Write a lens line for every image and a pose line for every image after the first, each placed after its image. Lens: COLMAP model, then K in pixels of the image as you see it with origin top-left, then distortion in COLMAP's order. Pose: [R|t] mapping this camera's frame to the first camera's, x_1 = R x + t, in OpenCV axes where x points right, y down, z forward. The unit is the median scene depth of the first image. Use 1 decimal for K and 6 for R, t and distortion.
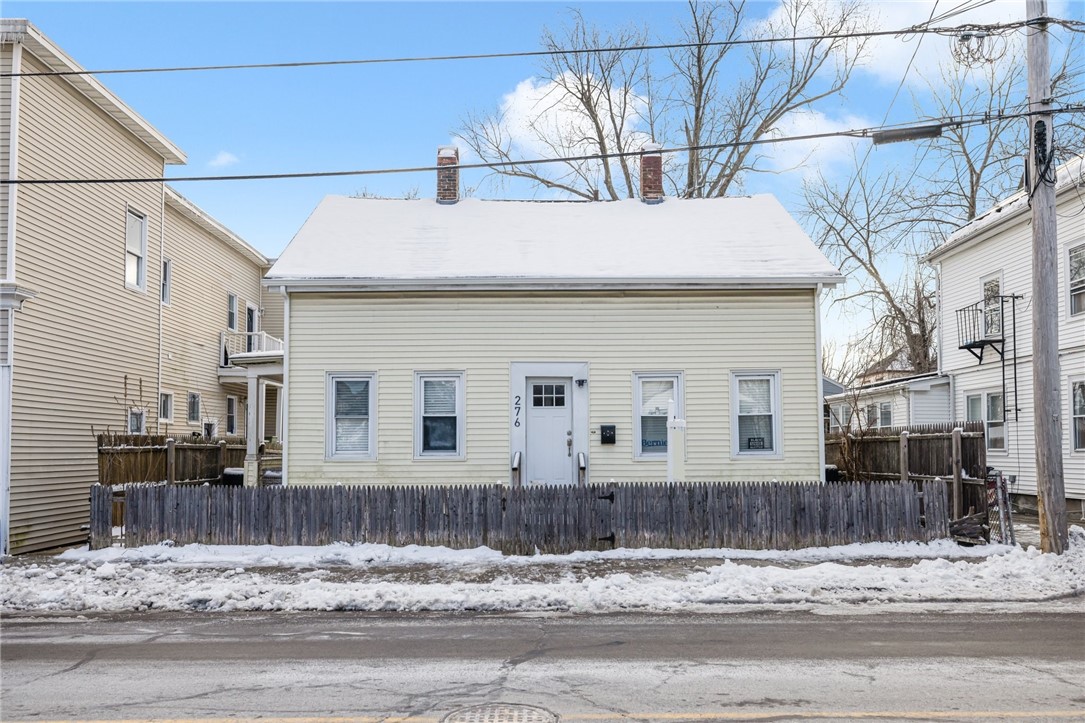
lens RADIAL K [[828.7, 0, 542.7], [0, 828.7, 422.4], [0, 0, 1]] dist [0.001895, 0.004874]
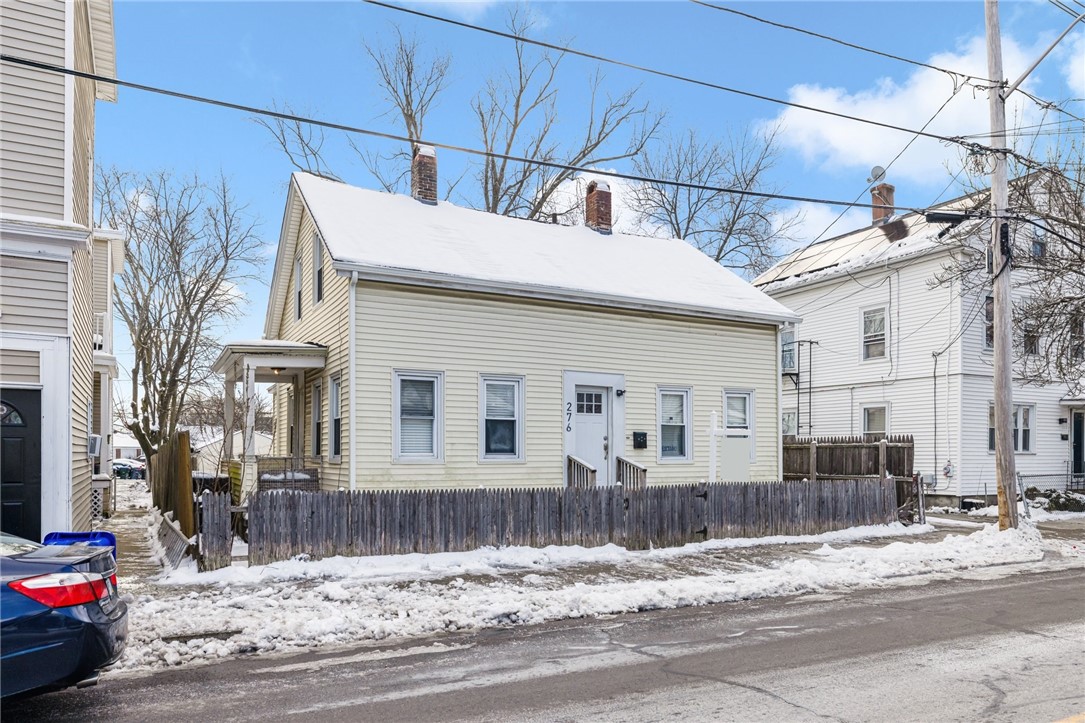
lens RADIAL K [[750.9, 0, 541.6], [0, 750.9, 454.6], [0, 0, 1]] dist [0.005764, 0.001386]
pose [[0.884795, 0.007295, 0.465924, -0.582009], [-0.022918, 0.999349, 0.027874, 0.009956], [-0.465418, -0.035341, 0.884385, 0.186505]]
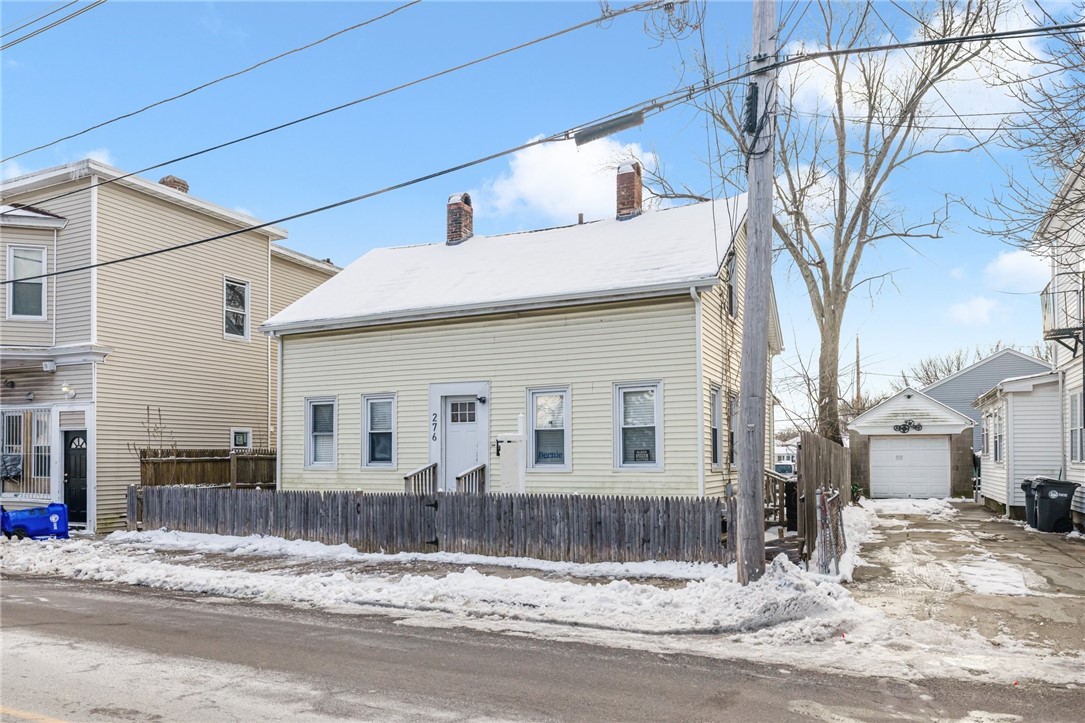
lens RADIAL K [[750.9, 0, 541.6], [0, 750.9, 454.6], [0, 0, 1]] dist [0.005764, 0.001386]
pose [[0.899388, 0.000002, -0.437151, 0.626279], [0.012897, 0.999565, 0.026538, -0.001485], [0.436961, -0.029506, 0.898996, 0.162759]]
